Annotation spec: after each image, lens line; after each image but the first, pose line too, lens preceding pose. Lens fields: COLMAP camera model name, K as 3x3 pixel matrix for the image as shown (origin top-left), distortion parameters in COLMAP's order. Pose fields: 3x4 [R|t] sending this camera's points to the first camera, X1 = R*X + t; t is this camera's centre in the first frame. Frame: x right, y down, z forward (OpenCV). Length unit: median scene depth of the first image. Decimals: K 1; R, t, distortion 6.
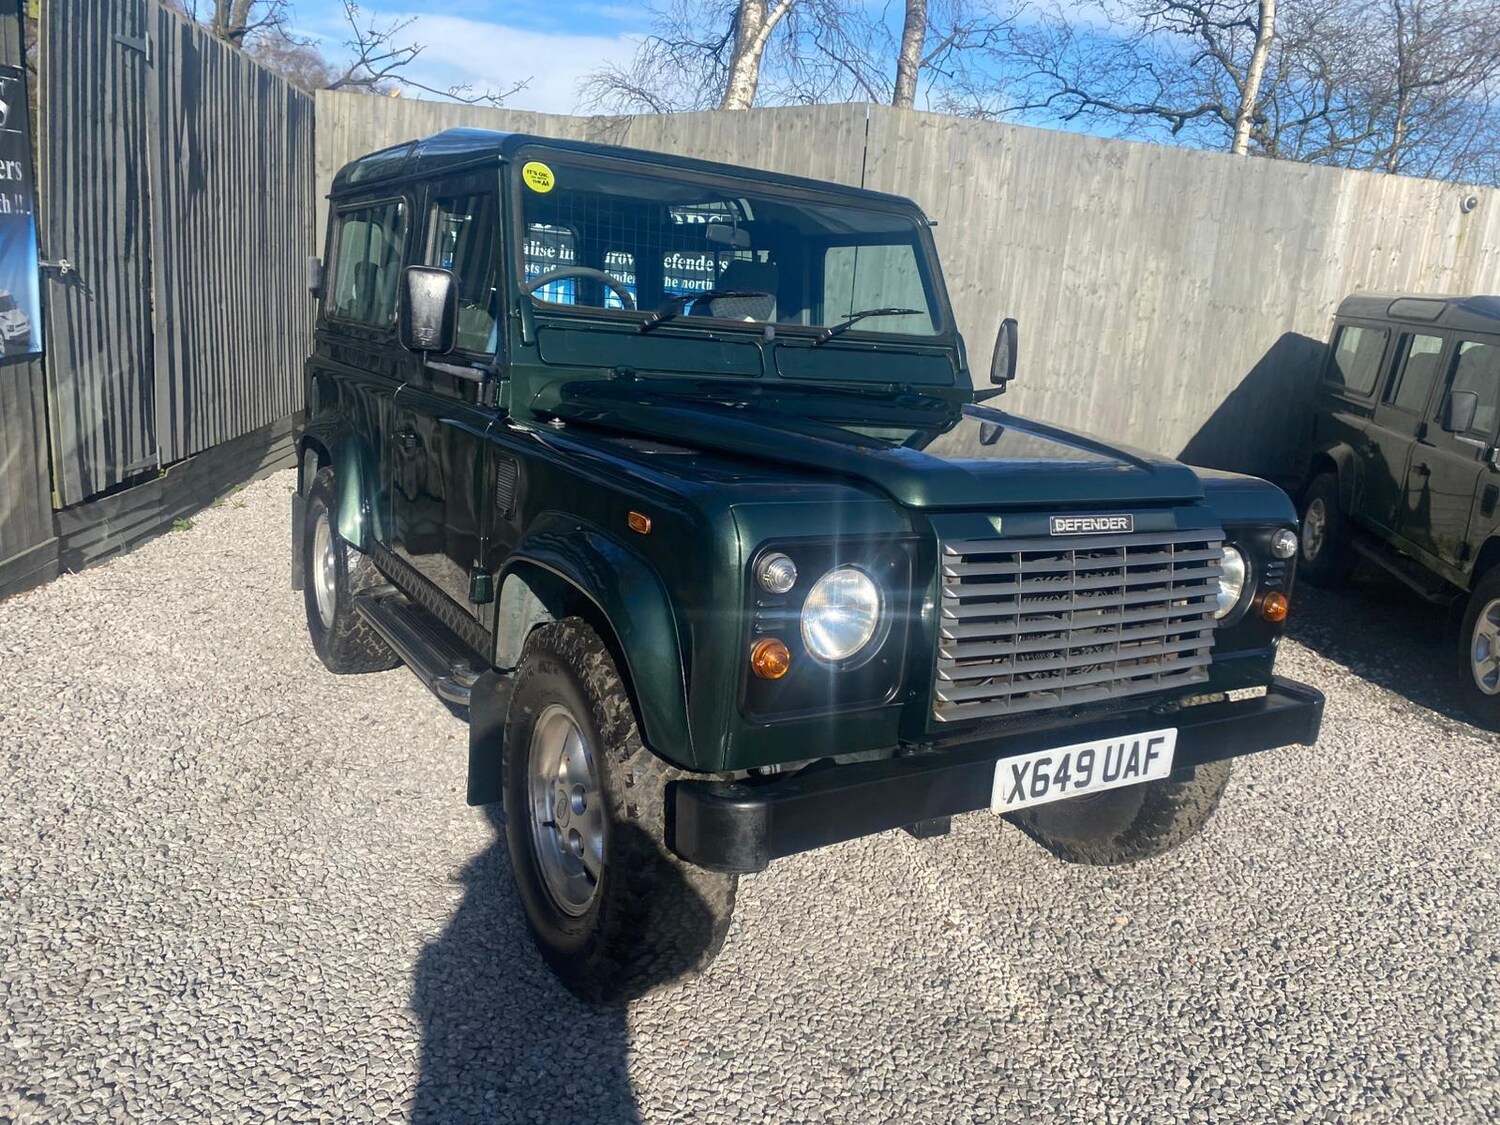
lens RADIAL K [[1138.3, 0, 766.4], [0, 1138.3, 538.1], [0, 0, 1]] dist [0.009317, -0.006416]
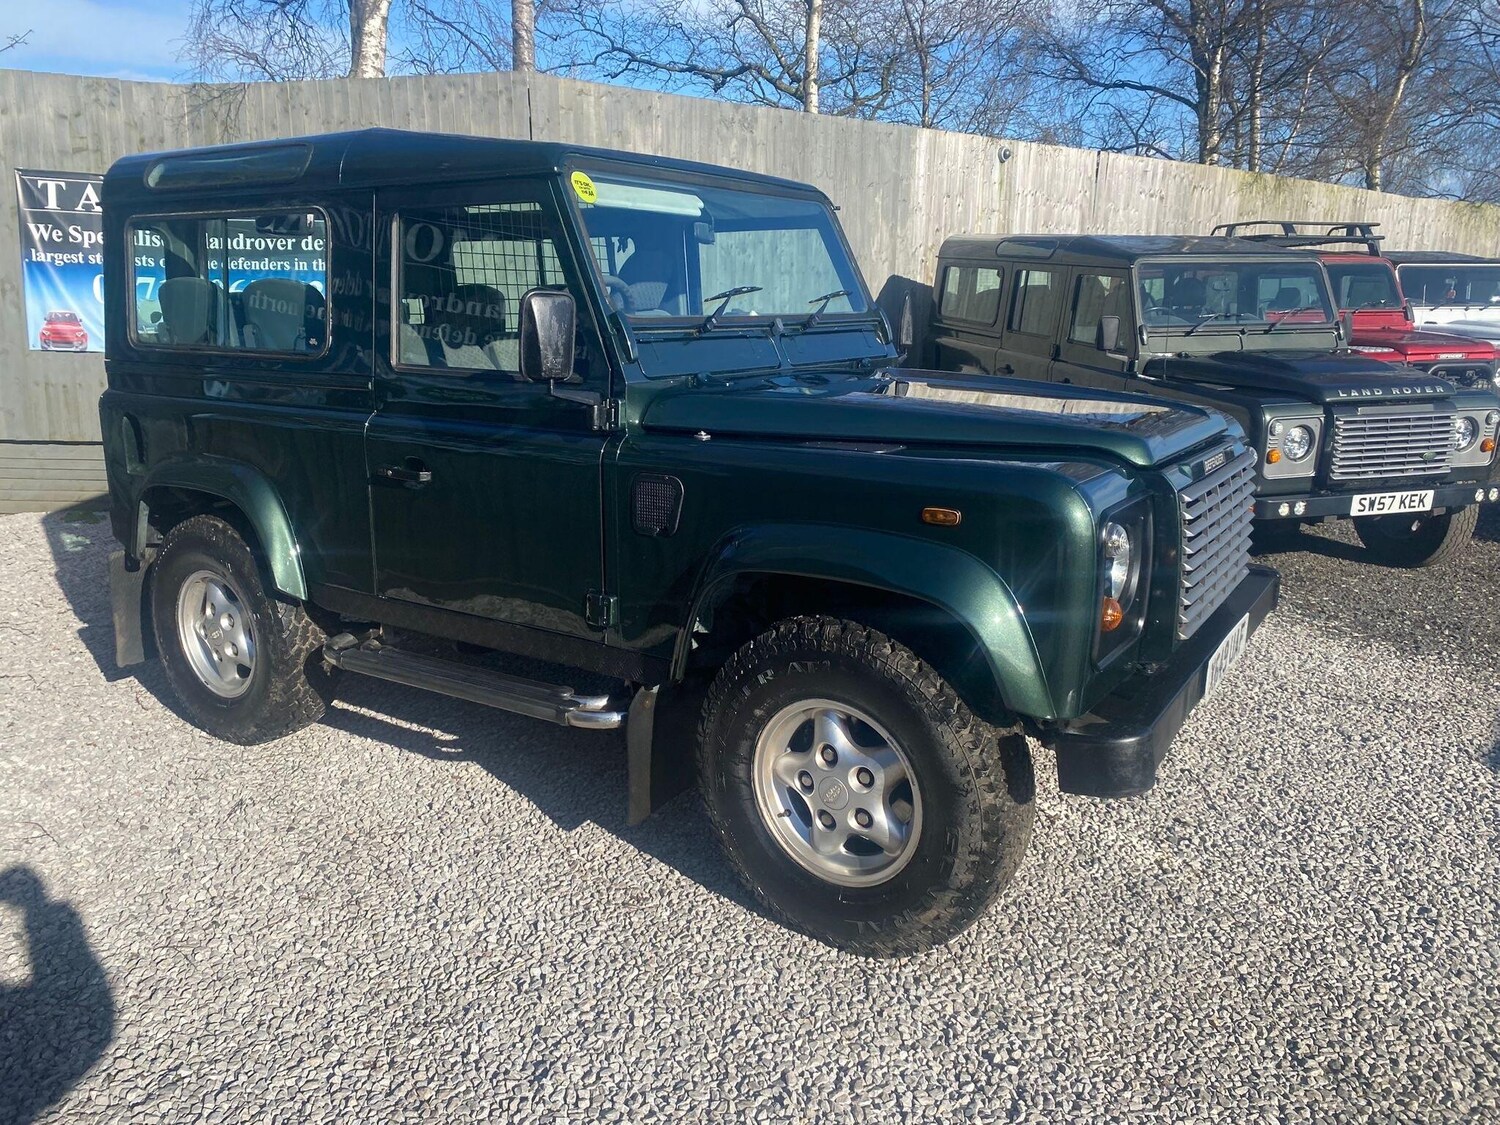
lens RADIAL K [[1135.9, 0, 736.4], [0, 1135.9, 552.8], [0, 0, 1]] dist [0.006433, 0.000286]
pose [[0.907214, -0.166166, 0.386460, -0.507896], [0.145696, 0.985934, 0.081901, -0.068574], [-0.394634, -0.017996, 0.918662, 0.050588]]
